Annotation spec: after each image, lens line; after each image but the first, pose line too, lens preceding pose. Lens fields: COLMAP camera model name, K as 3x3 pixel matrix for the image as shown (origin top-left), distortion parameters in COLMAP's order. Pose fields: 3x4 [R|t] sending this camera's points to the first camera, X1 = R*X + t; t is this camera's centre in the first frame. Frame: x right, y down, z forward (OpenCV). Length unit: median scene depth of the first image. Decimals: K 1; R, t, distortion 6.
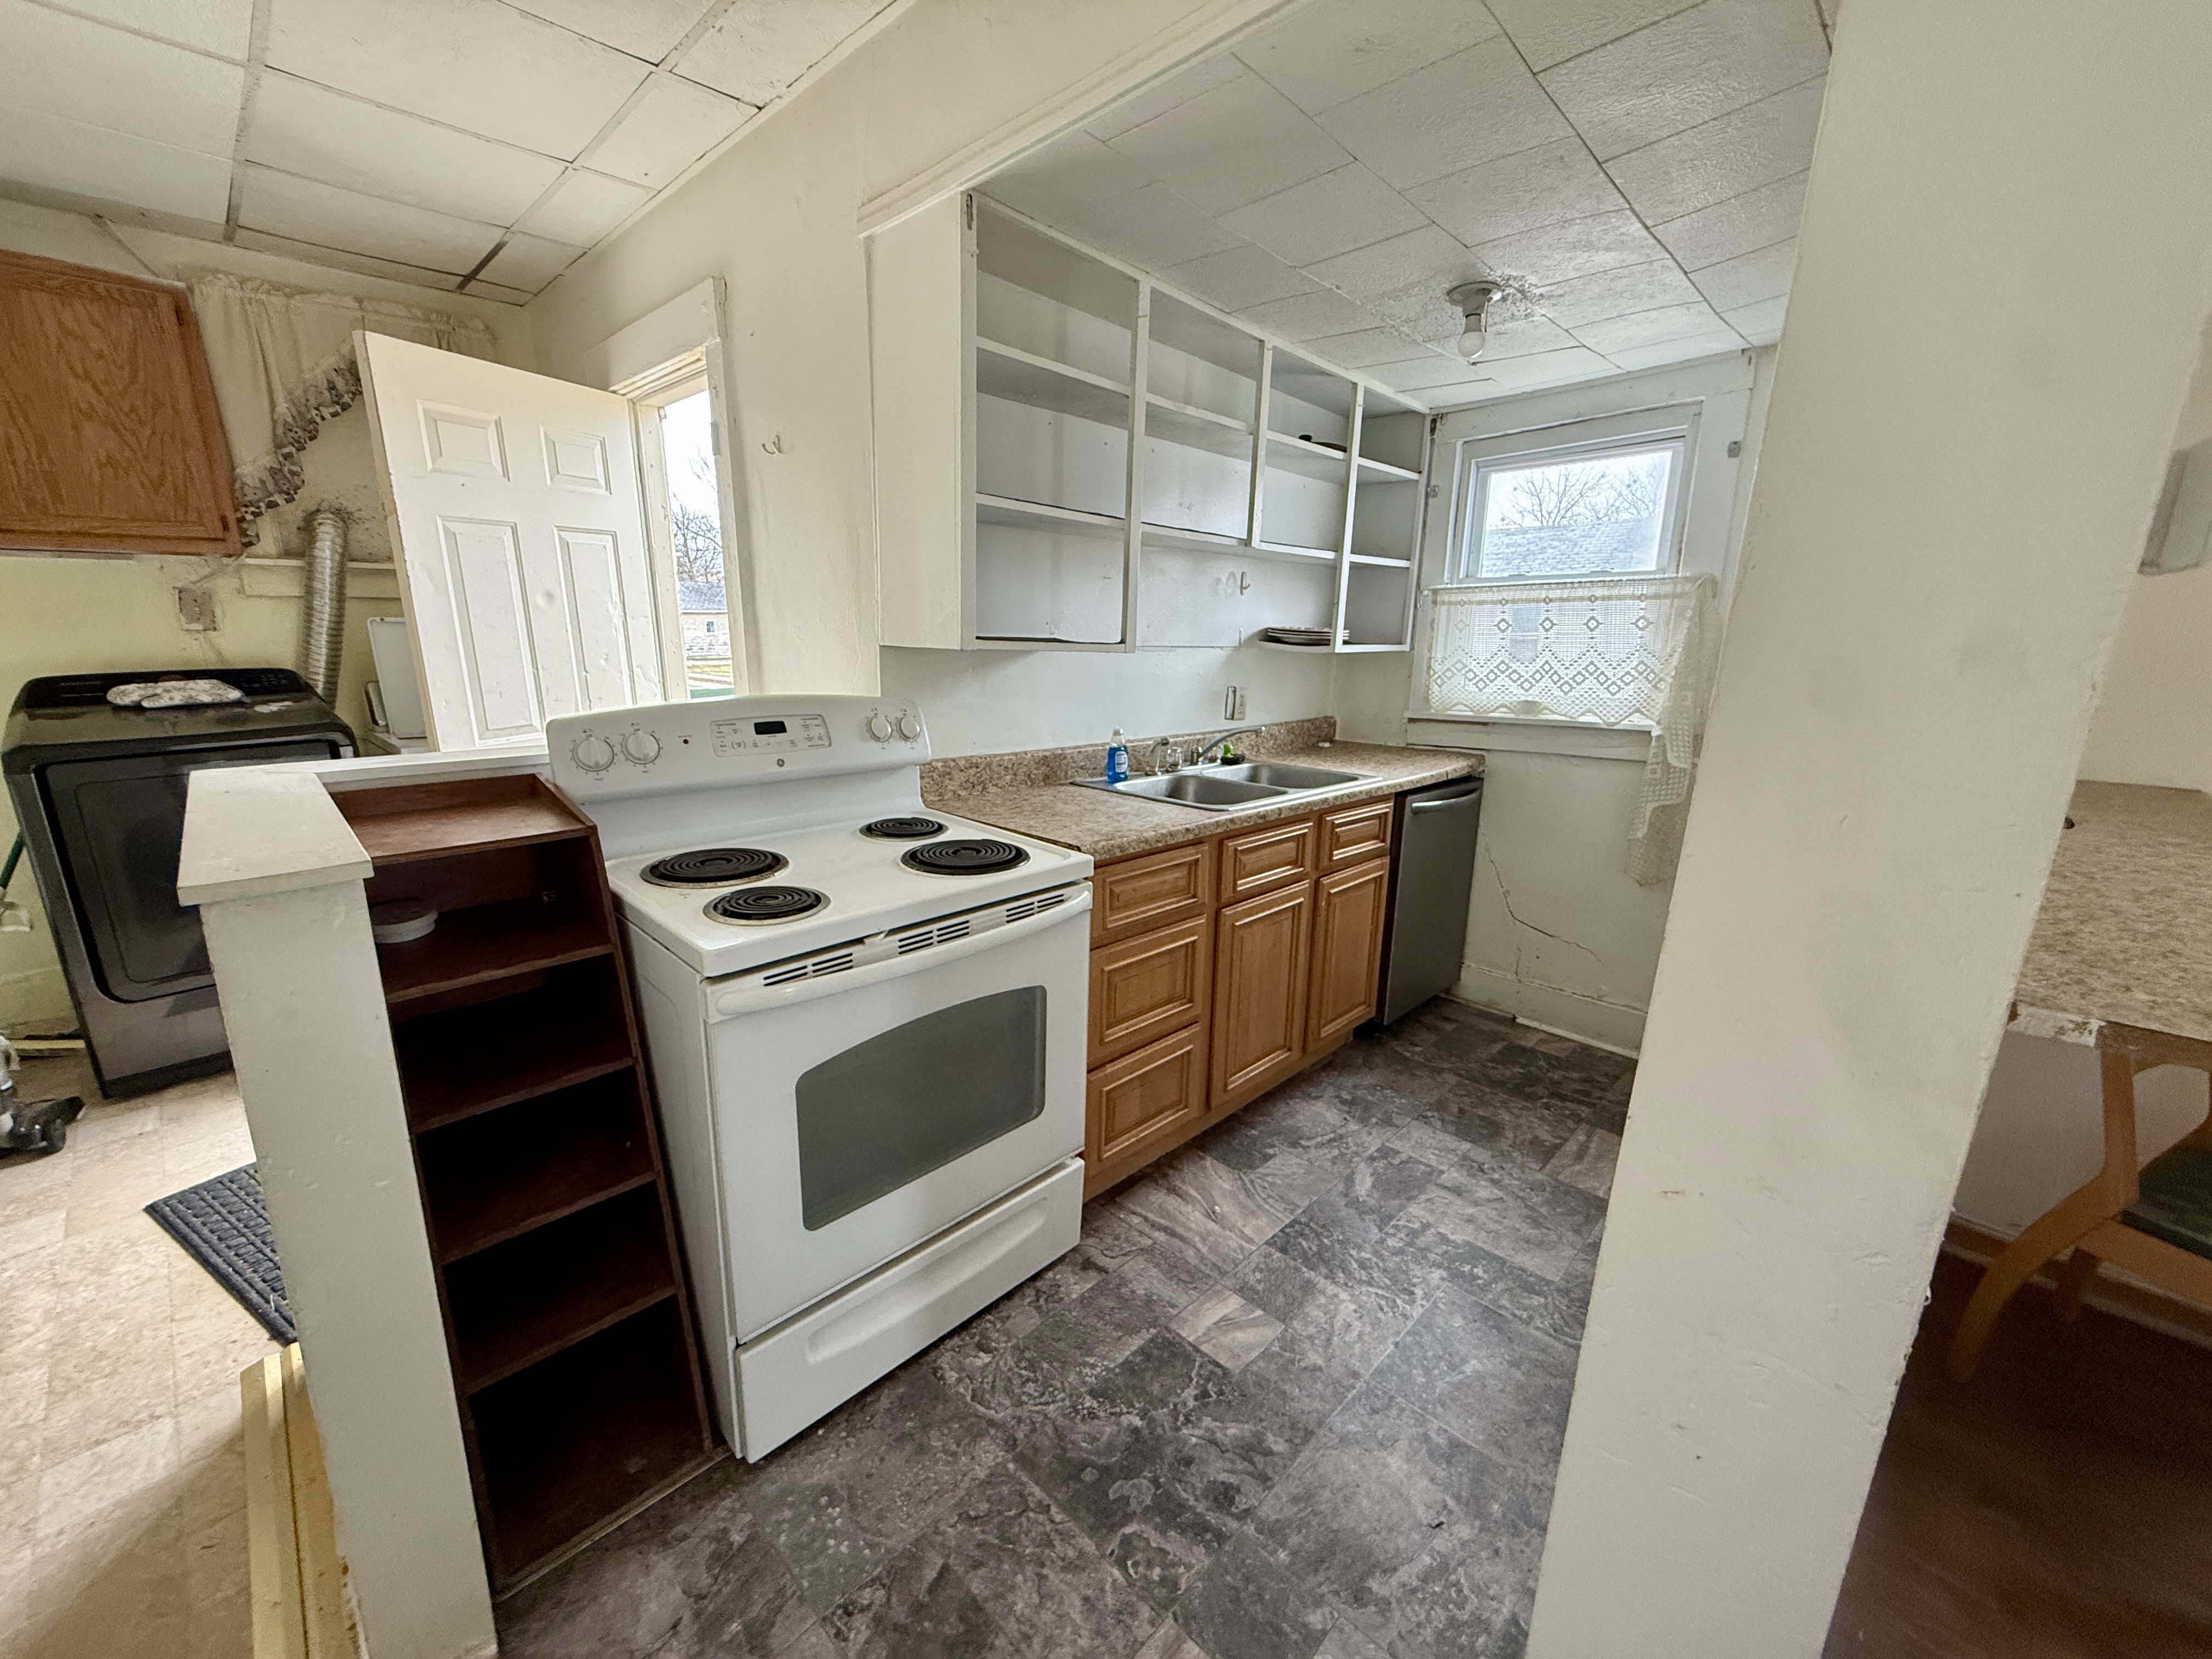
lens RADIAL K [[879.0, 0, 1098.8], [0, 879.0, 830.2], [0, 0, 1]] dist [0.000256, -0.000427]
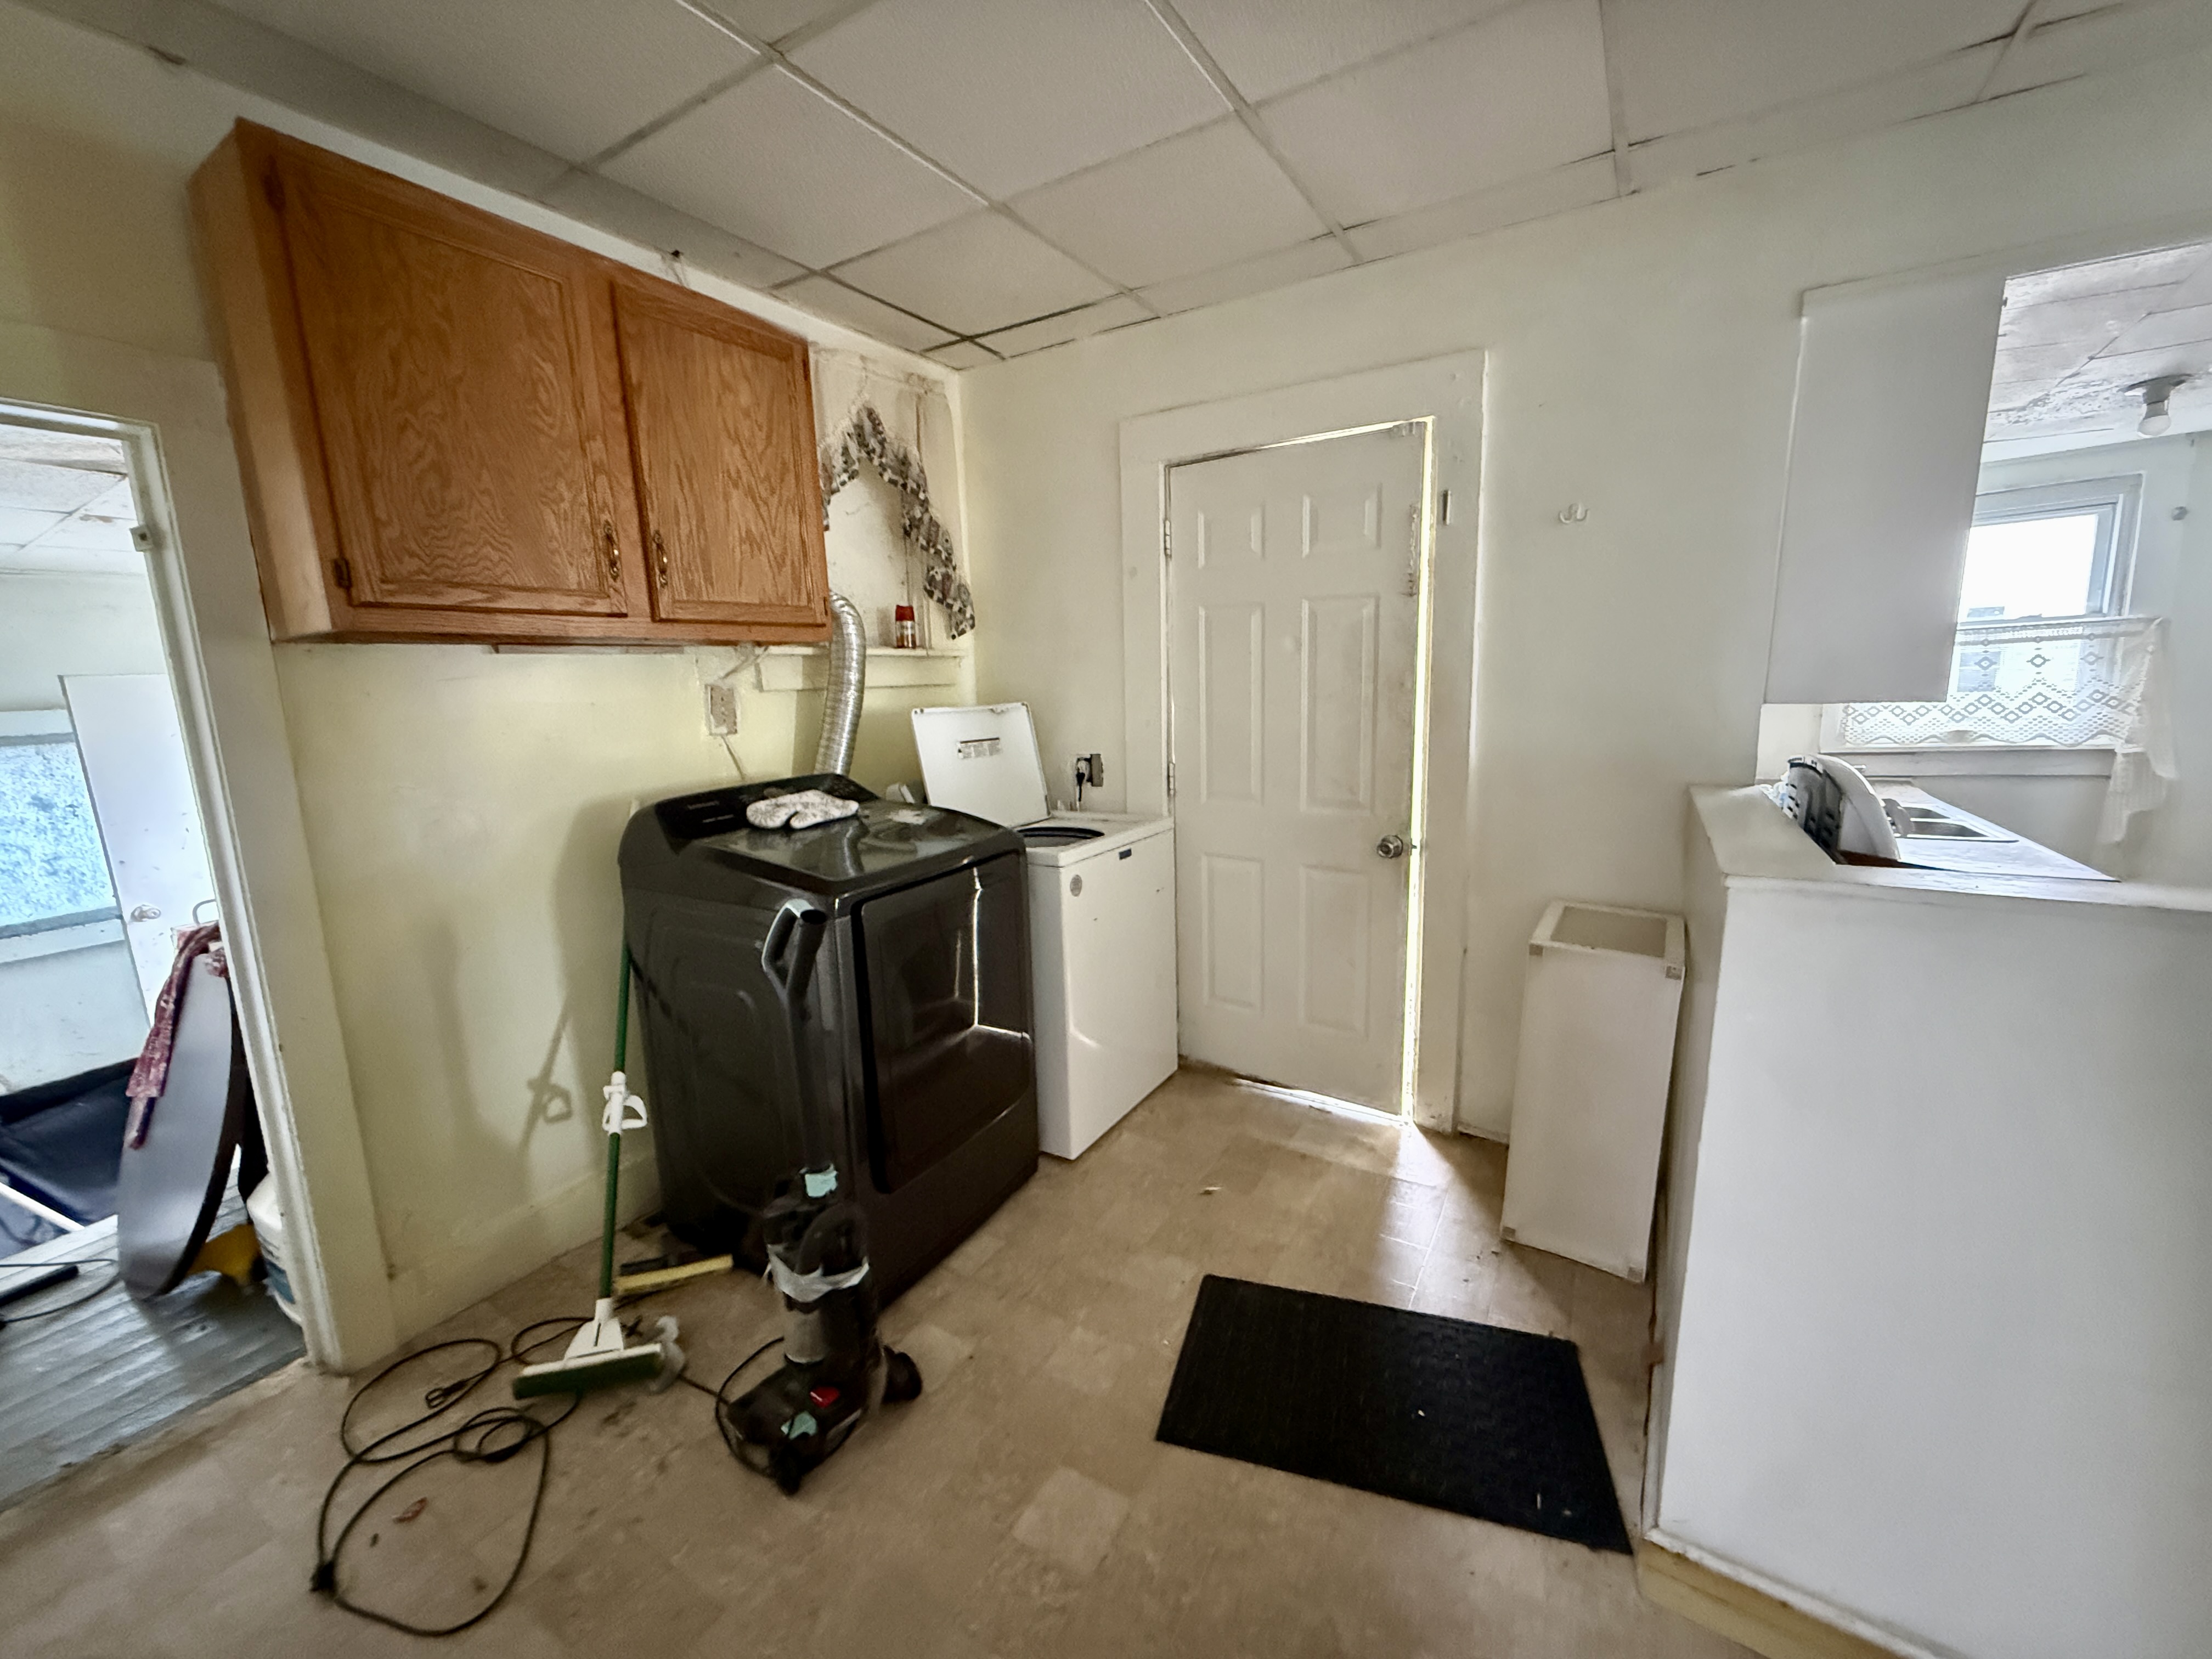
lens RADIAL K [[879.0, 0, 1101.1], [0, 879.0, 829.1], [0, 0, 1]] dist [0.000256, -0.000427]
pose [[0.976142, -0.077569, 0.202807, -1.081659], [0.092035, 0.993768, -0.062888, -0.067388], [-0.196665, 0.080053, 0.977197, 0.157755]]
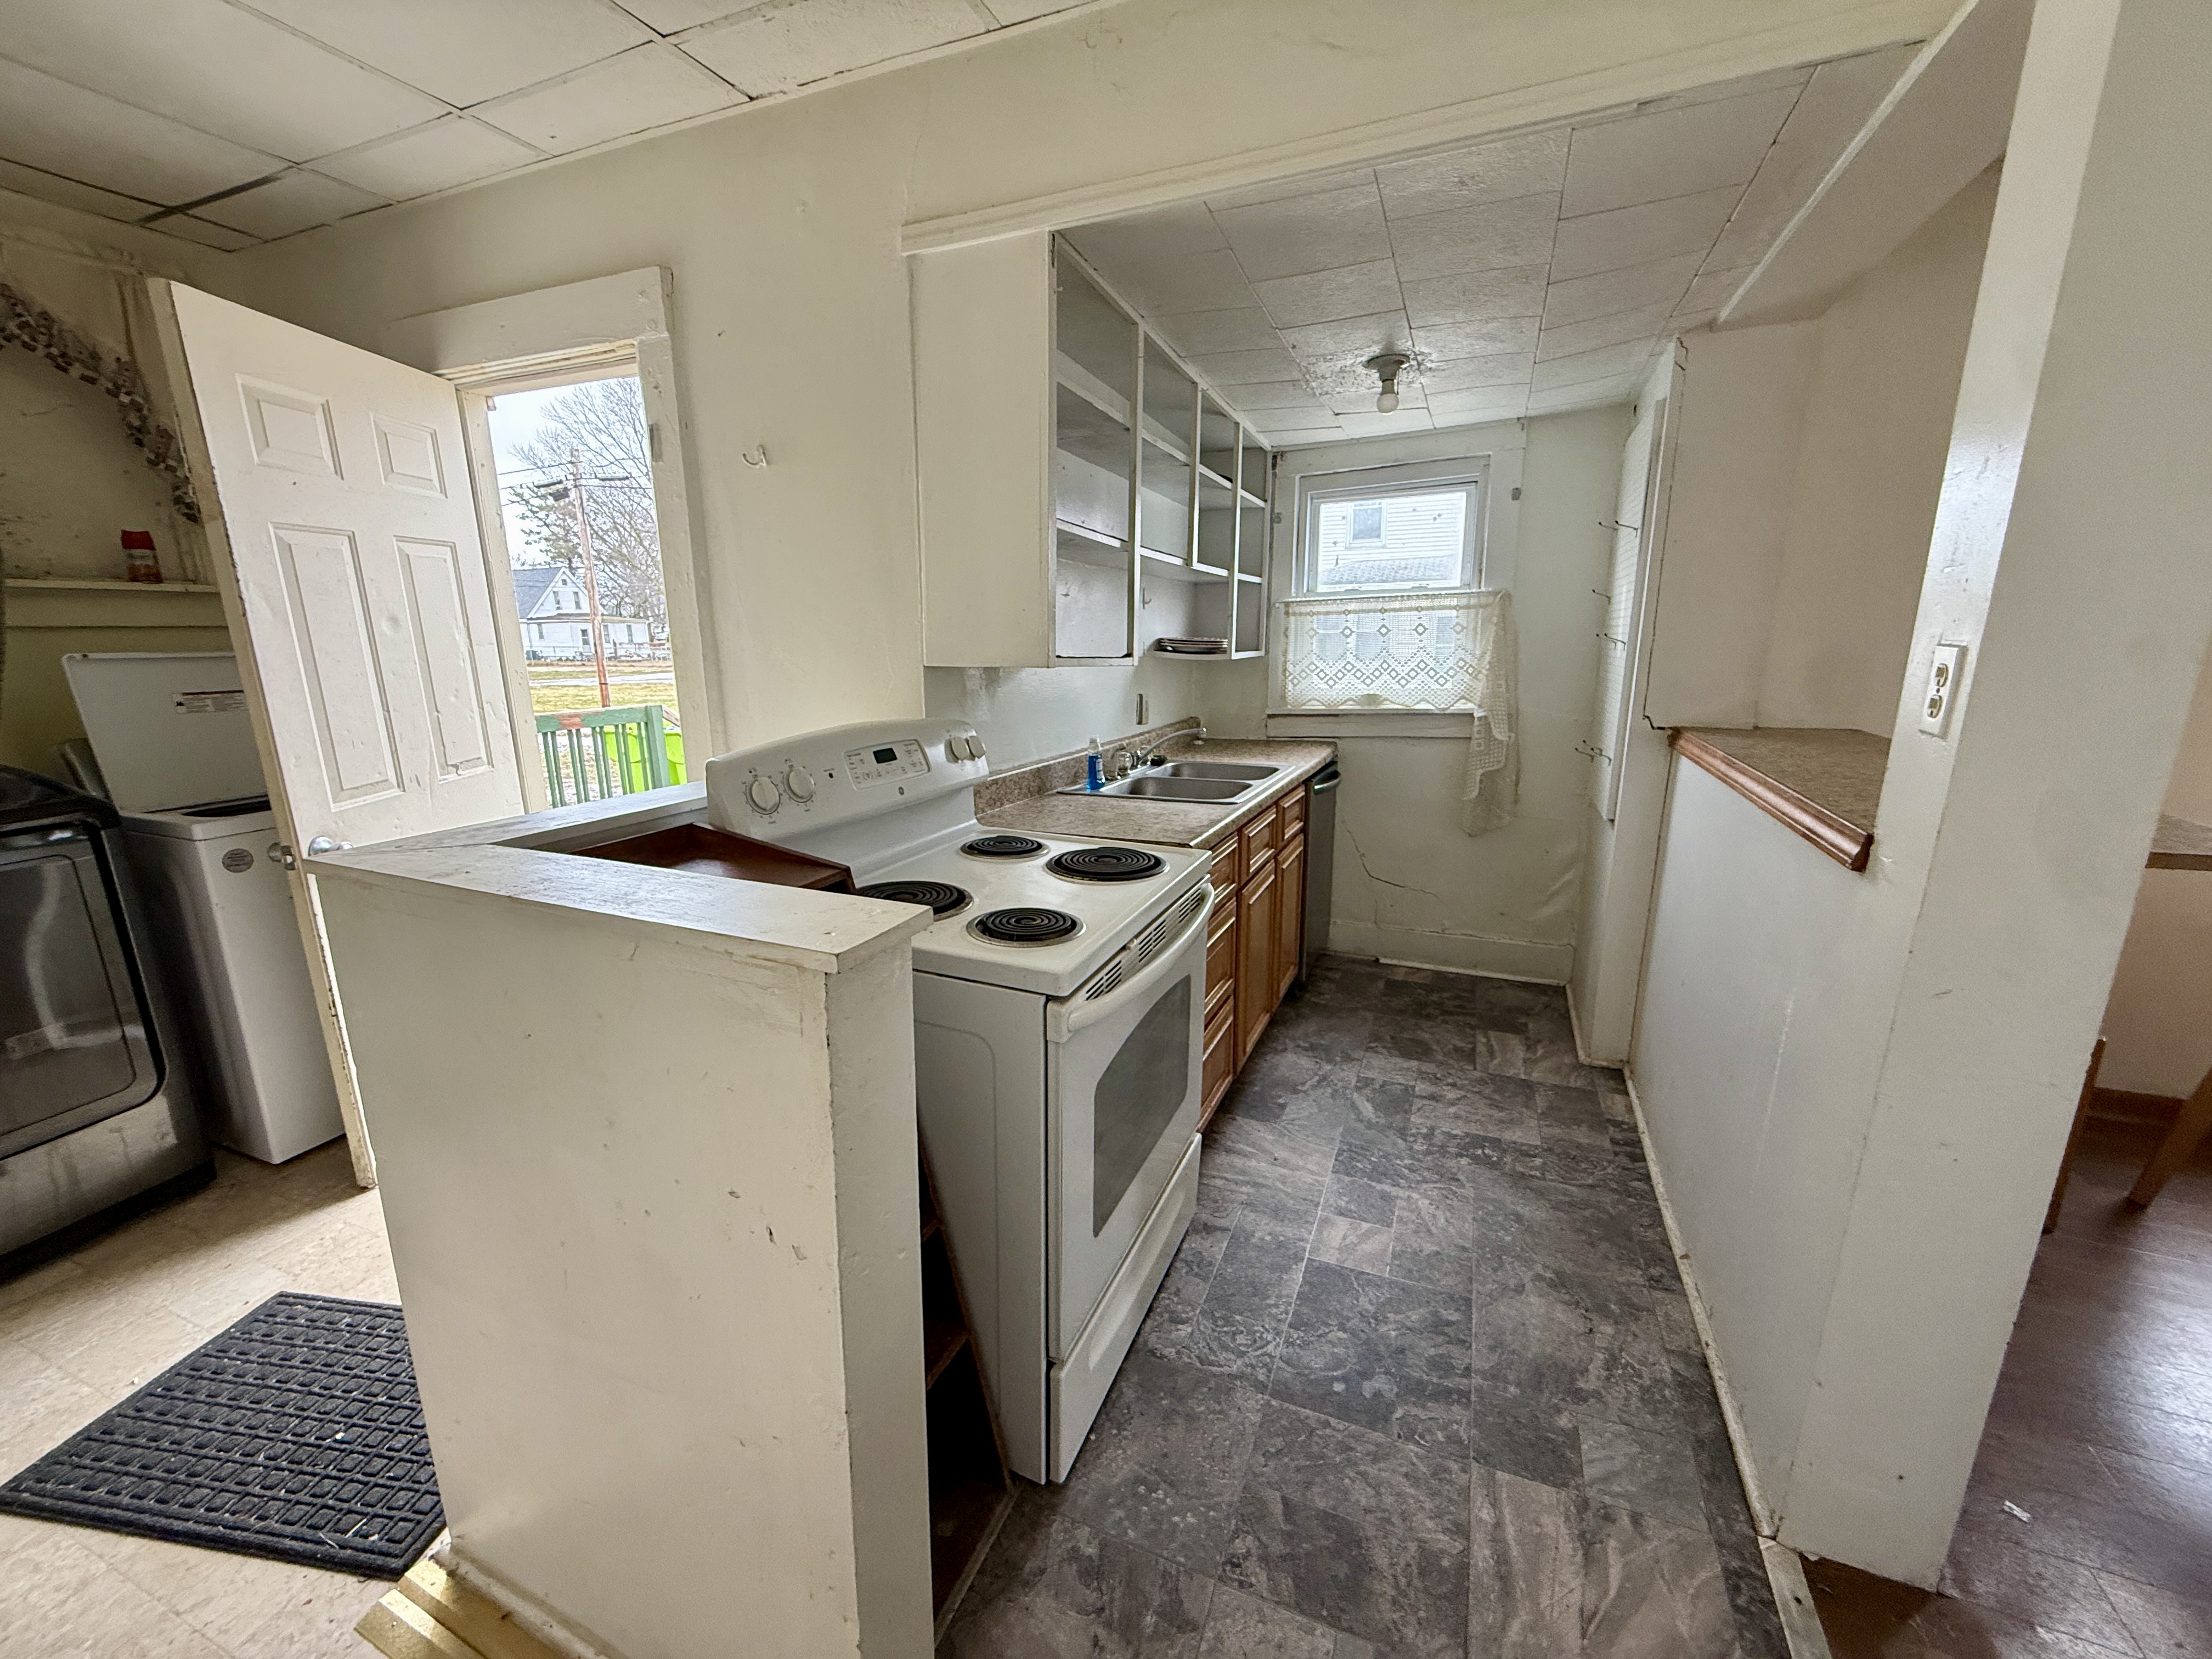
lens RADIAL K [[879.0, 0, 1100.5], [0, 879.0, 829.6], [0, 0, 1]] dist [0.000256, -0.000427]
pose [[0.929941, -0.100657, 0.353664, -0.387941], [0.104666, 0.994477, 0.007826, -0.014507], [-0.352499, 0.029738, 0.935340, 0.015486]]
